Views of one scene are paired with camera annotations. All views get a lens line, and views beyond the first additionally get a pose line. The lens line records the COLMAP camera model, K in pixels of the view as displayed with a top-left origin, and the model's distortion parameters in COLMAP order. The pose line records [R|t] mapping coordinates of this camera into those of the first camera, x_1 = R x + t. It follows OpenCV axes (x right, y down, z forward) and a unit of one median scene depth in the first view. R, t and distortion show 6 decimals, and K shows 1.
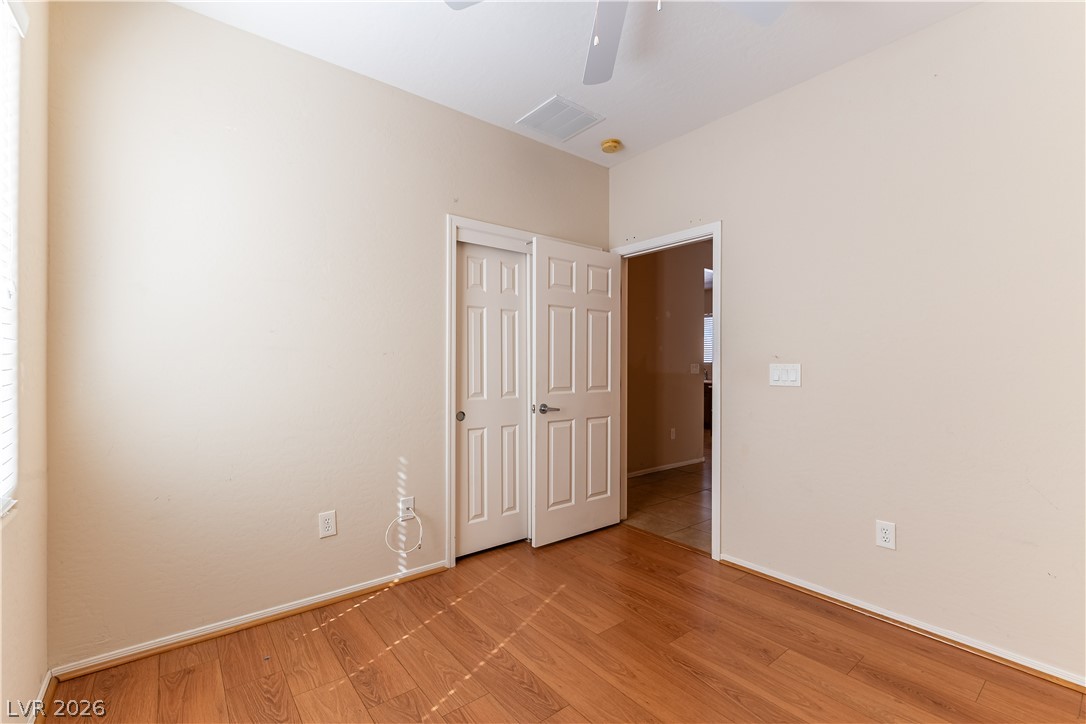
lens RADIAL K [[478.4, 0, 541.6], [0, 478.4, 364.0], [0, 0, 1]] dist [-0.000437, -0.000120]
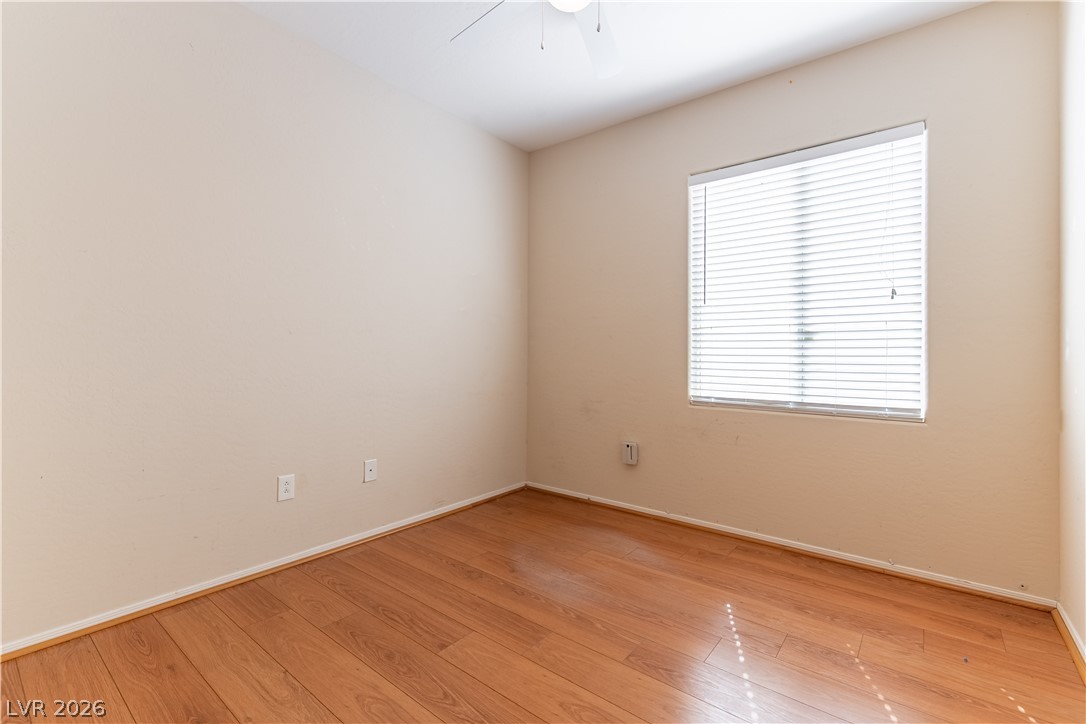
lens RADIAL K [[478.4, 0, 545.9], [0, 478.4, 359.9], [0, 0, 1]] dist [-0.000437, -0.000120]
pose [[-0.975274, -0.010734, -0.220737, 0.401500], [-0.011437, 0.999933, 0.001907, 0.073084], [0.220702, 0.004385, -0.975331, 1.771642]]
